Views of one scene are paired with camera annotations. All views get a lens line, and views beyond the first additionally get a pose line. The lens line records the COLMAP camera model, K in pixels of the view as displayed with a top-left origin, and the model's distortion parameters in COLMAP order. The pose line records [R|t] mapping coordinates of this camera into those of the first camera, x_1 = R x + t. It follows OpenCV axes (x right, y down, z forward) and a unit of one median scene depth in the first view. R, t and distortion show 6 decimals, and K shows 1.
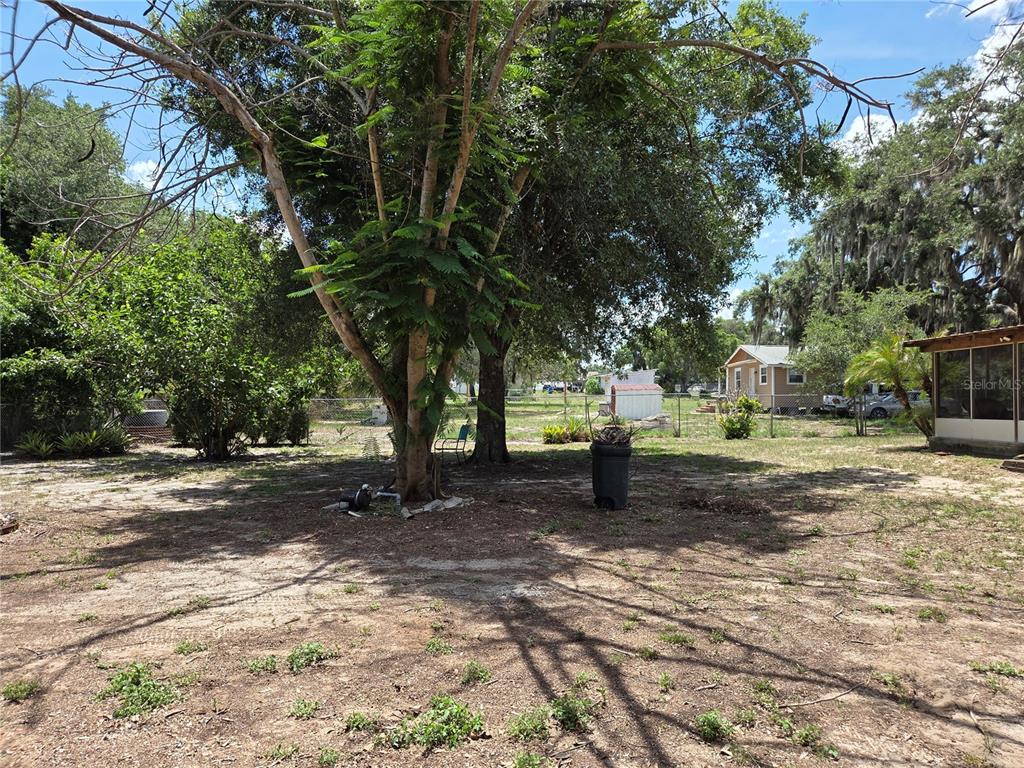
lens RADIAL K [[684.7, 0, 509.5], [0, 684.7, 392.5], [0, 0, 1]] dist [0.078531, -0.082503]
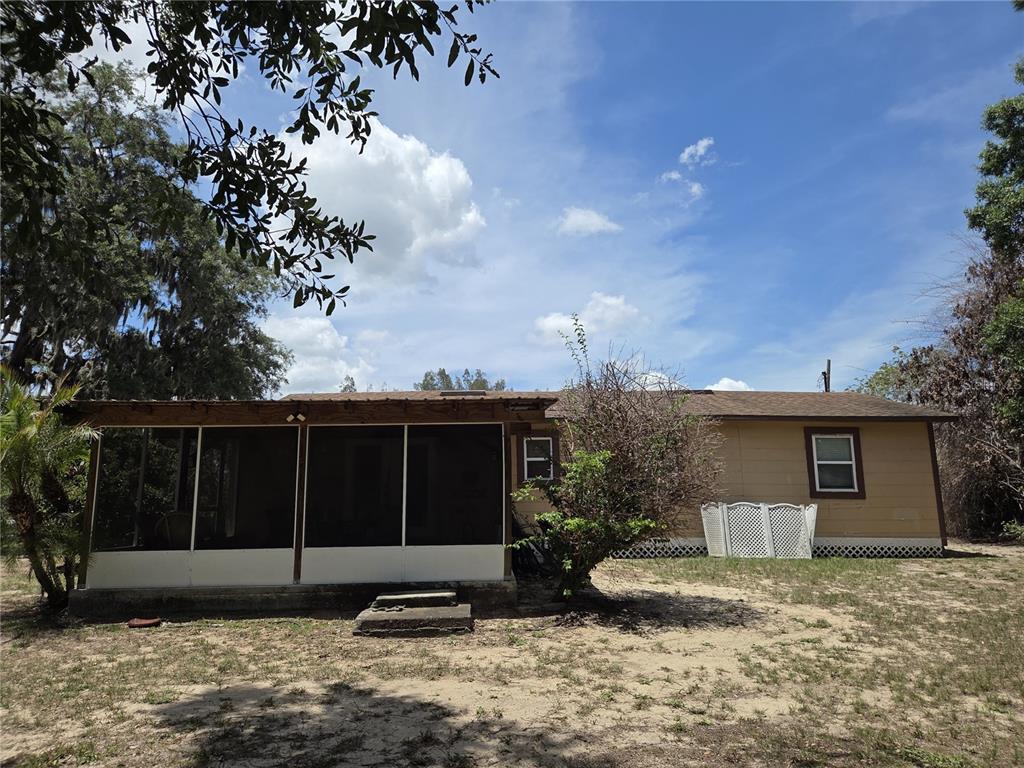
lens RADIAL K [[684.7, 0, 509.5], [0, 684.7, 392.5], [0, 0, 1]] dist [0.078531, -0.082503]
pose [[0.003937, 0.152035, 0.988367, 0.075553], [-0.006933, 0.988355, -0.152005, -0.004499], [-0.999968, -0.006254, 0.004945, 0.681931]]
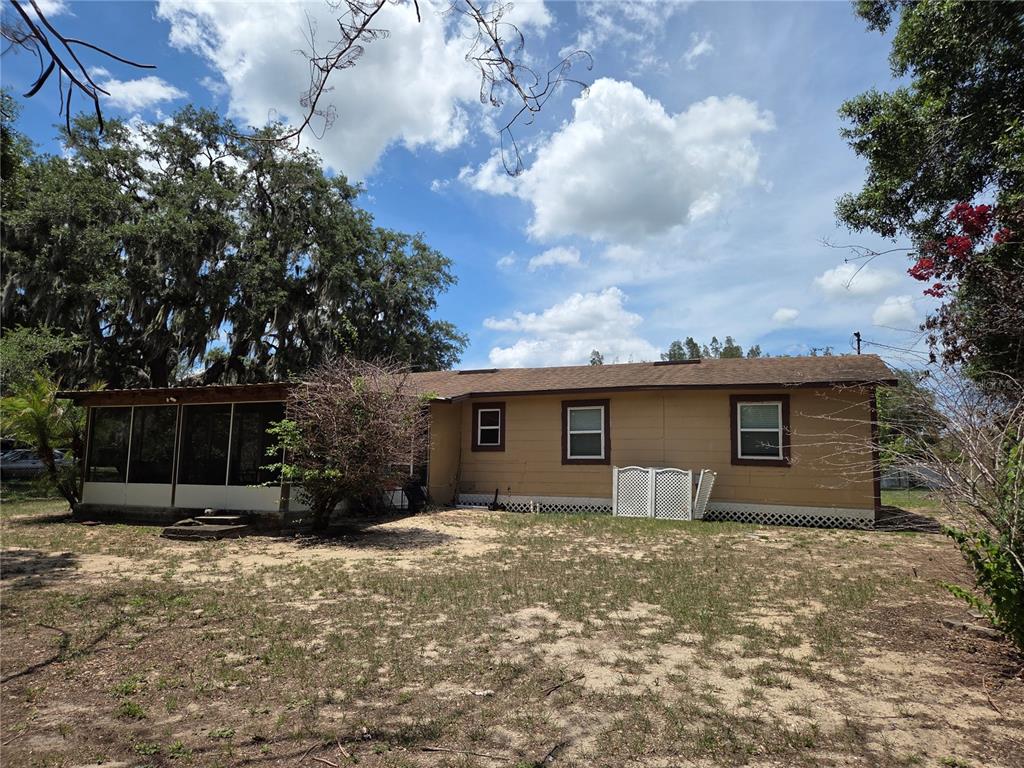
lens RADIAL K [[684.7, 0, 509.5], [0, 684.7, 392.5], [0, 0, 1]] dist [0.078531, -0.082503]
pose [[0.416566, 0.104895, 0.903033, 0.031365], [-0.030136, 0.994368, -0.101603, -0.002191], [-0.908606, 0.015111, 0.417382, 0.146611]]
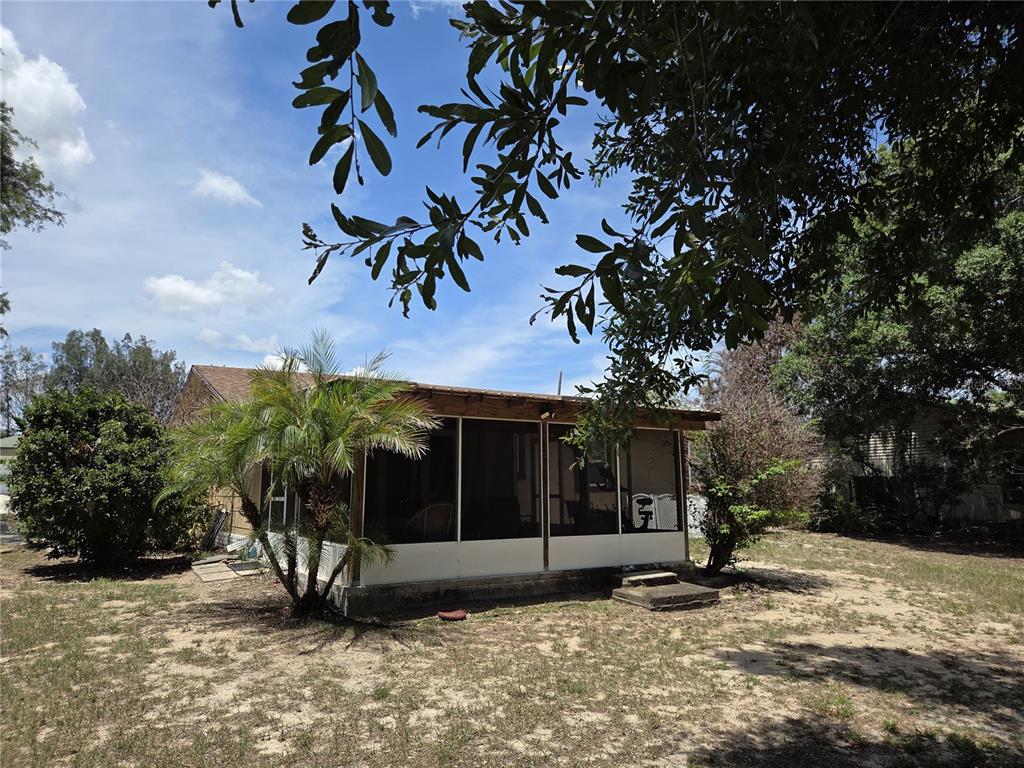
lens RADIAL K [[684.7, 0, 509.5], [0, 684.7, 392.5], [0, 0, 1]] dist [0.078531, -0.082503]
pose [[-0.498563, 0.111904, 0.859600, 0.132911], [-0.018263, 0.990056, -0.139480, -0.004665], [-0.866661, -0.085239, -0.491562, 1.156710]]
